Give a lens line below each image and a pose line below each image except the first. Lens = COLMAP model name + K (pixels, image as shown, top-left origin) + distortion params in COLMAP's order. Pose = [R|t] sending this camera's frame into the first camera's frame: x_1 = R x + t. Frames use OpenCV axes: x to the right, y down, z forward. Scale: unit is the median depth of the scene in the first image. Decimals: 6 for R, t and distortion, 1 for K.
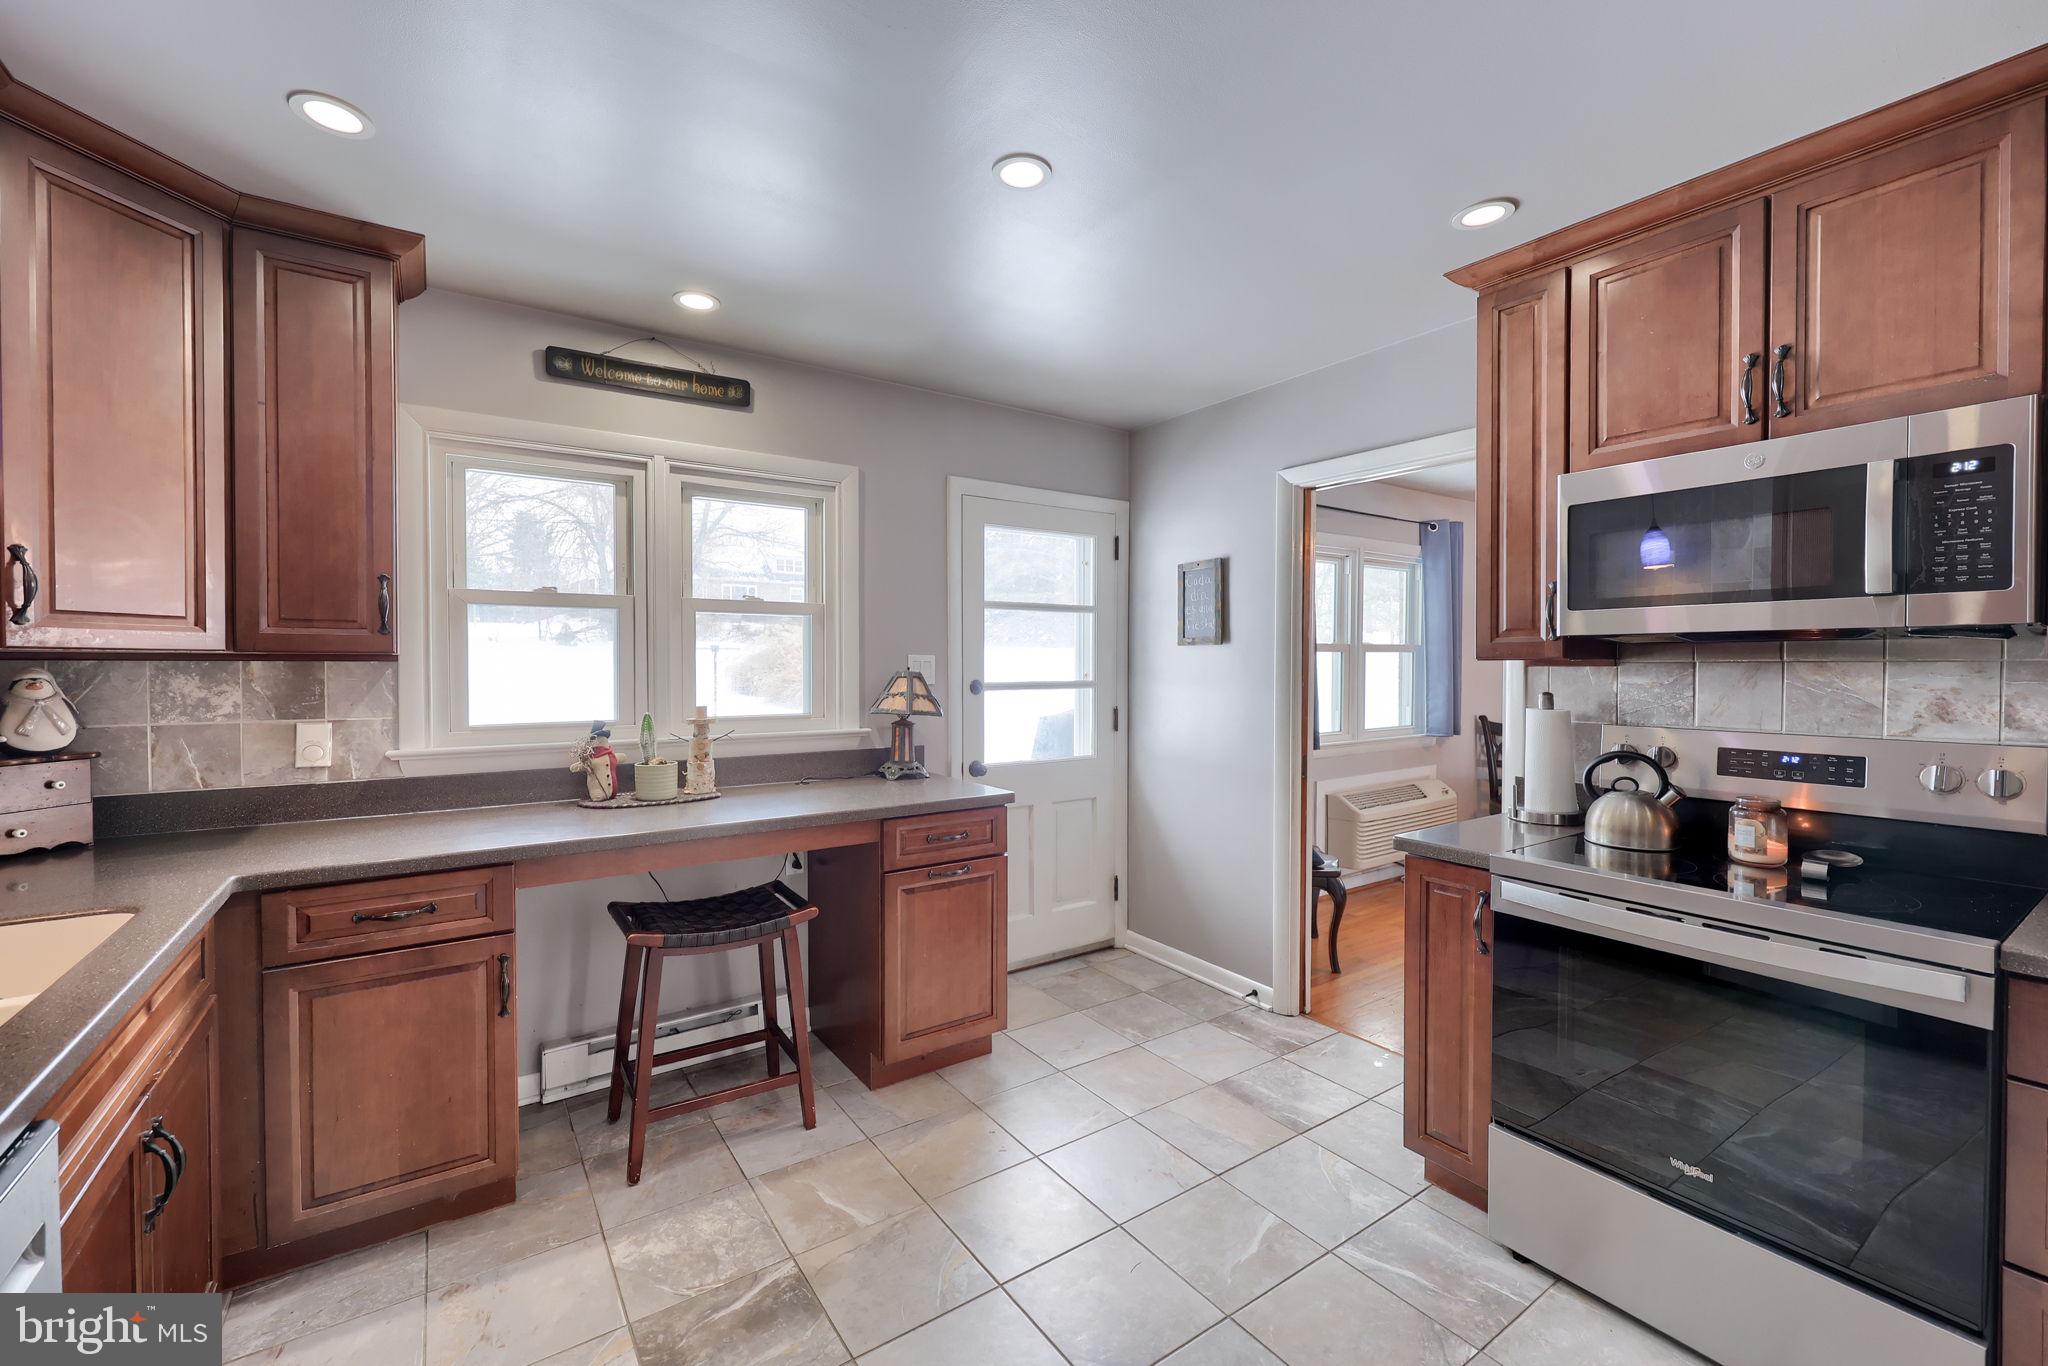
lens RADIAL K [[839.0, 0, 1059.6], [0, 839.0, 675.4], [0, 0, 1]] dist [-0.000393, 0.000309]
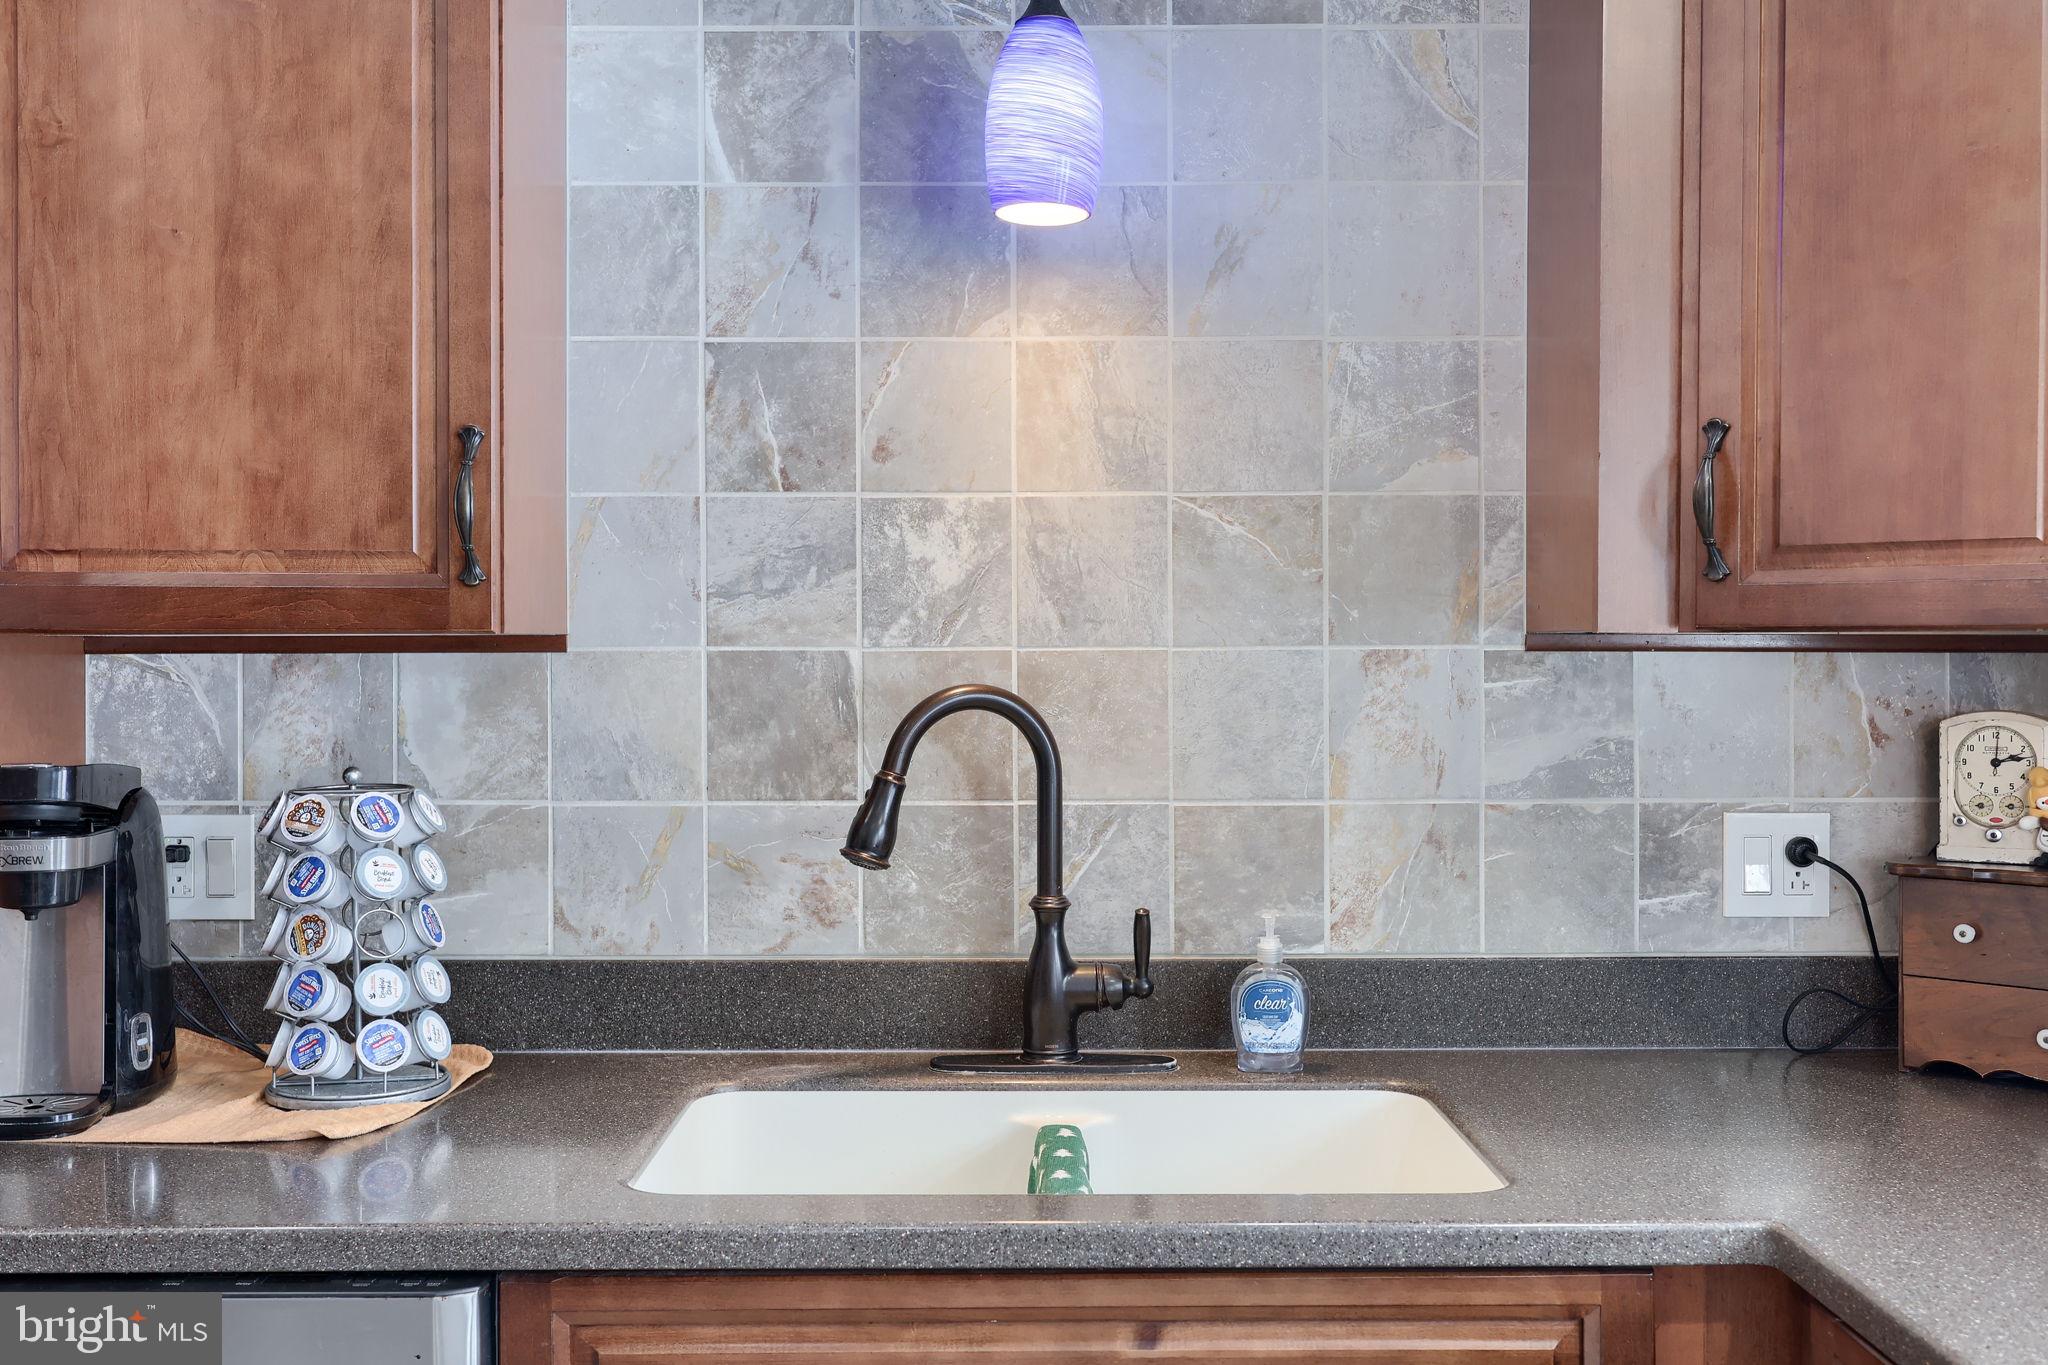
lens RADIAL K [[1891.2, 0, 1025.0], [0, 1891.2, 669.1], [0, 0, 1]] dist [-0.000927, 0.000000]
pose [[-0.576884, 0.007093, -0.816795, 0.026777], [-0.014888, 0.999705, 0.019196, -0.016879], [0.816690, 0.023234, -0.576608, 0.905210]]
